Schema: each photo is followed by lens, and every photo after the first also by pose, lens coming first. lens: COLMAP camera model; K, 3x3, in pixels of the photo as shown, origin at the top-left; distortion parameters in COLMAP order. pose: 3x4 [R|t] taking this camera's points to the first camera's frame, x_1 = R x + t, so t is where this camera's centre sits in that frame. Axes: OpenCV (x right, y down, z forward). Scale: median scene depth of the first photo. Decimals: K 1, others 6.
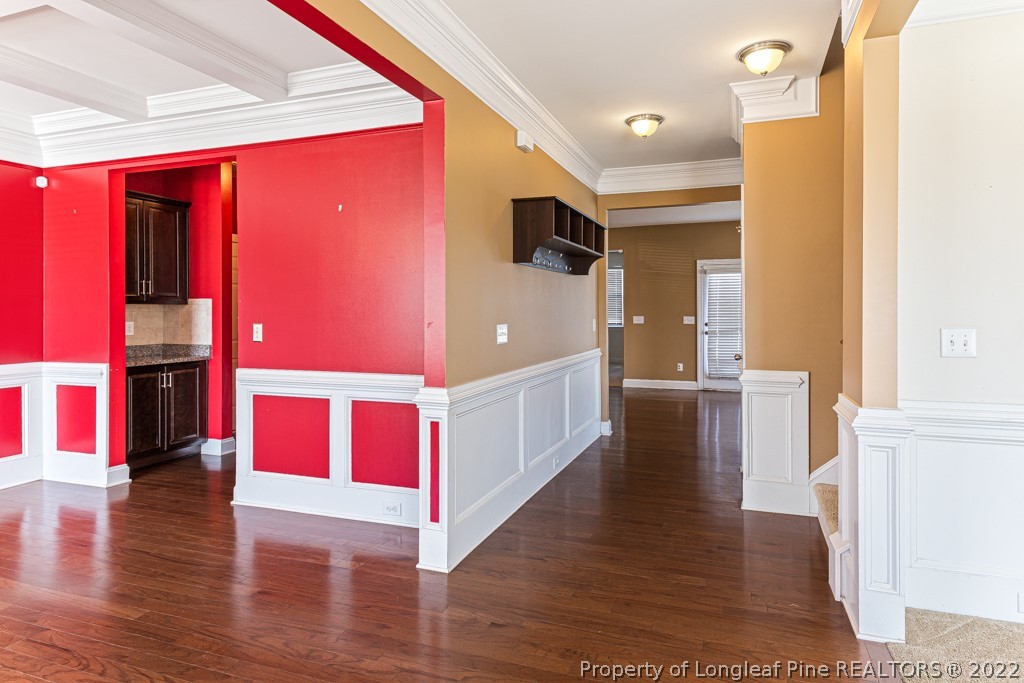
lens RADIAL K [[574.0, 0, 514.1], [0, 574.0, 315.9], [0, 0, 1]] dist [0.018293, -0.000434]
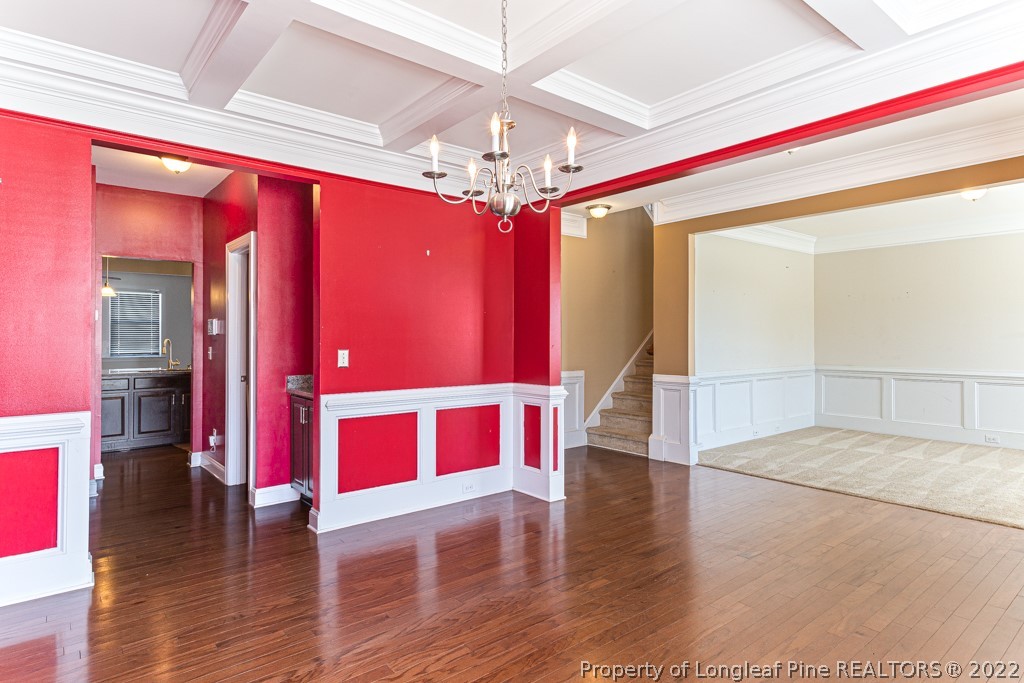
lens RADIAL K [[567.7, 0, 512.0], [0, 567.7, 341.5], [0, 0, 1]] dist [0.026385, 0.000356]
pose [[0.513669, -0.001294, 0.857988, -1.007296], [0.007105, 0.999971, -0.002745, 0.003334], [-0.857959, 0.007506, 0.513663, 0.190075]]
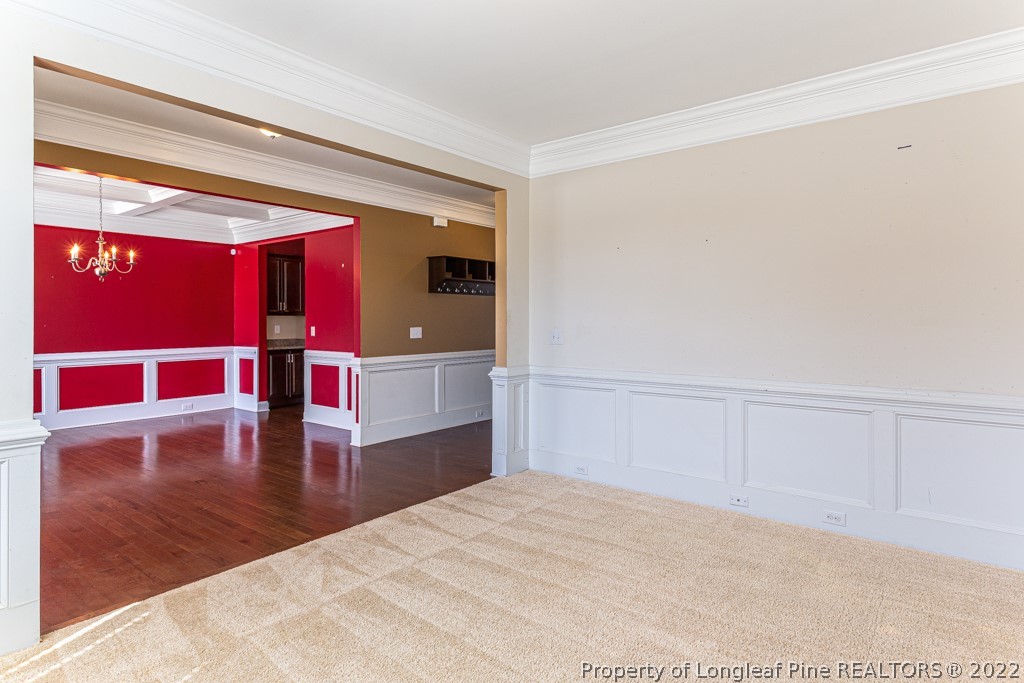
lens RADIAL K [[559.4, 0, 512.6], [0, 559.4, 328.0], [0, 0, 1]] dist [0.000909, -0.000028]
pose [[0.946271, 0.006857, -0.323303, 0.666160], [-0.004735, 0.999962, 0.007351, 0.001555], [0.323341, -0.005425, 0.946267, -0.455295]]
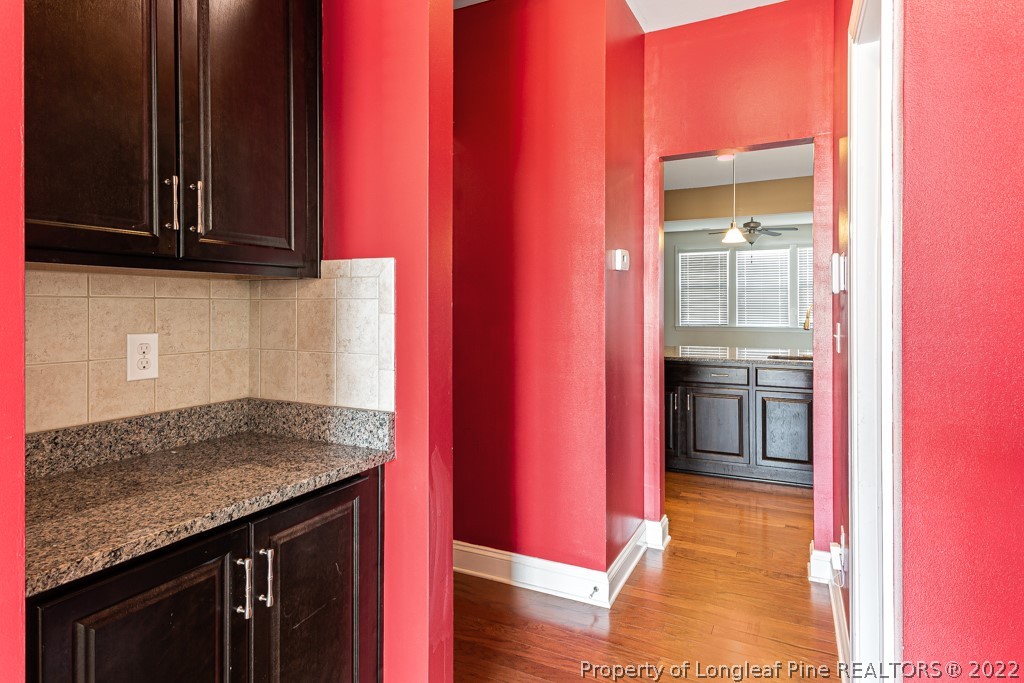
lens RADIAL K [[560.2, 0, 488.7], [0, 560.2, 309.6], [0, 0, 1]] dist [-0.000346, -0.000198]
pose [[0.987166, 0.002788, -0.159676, -0.514067], [-0.003380, 0.999988, -0.003437, -0.002177], [0.159665, 0.003933, 0.987163, 0.861789]]
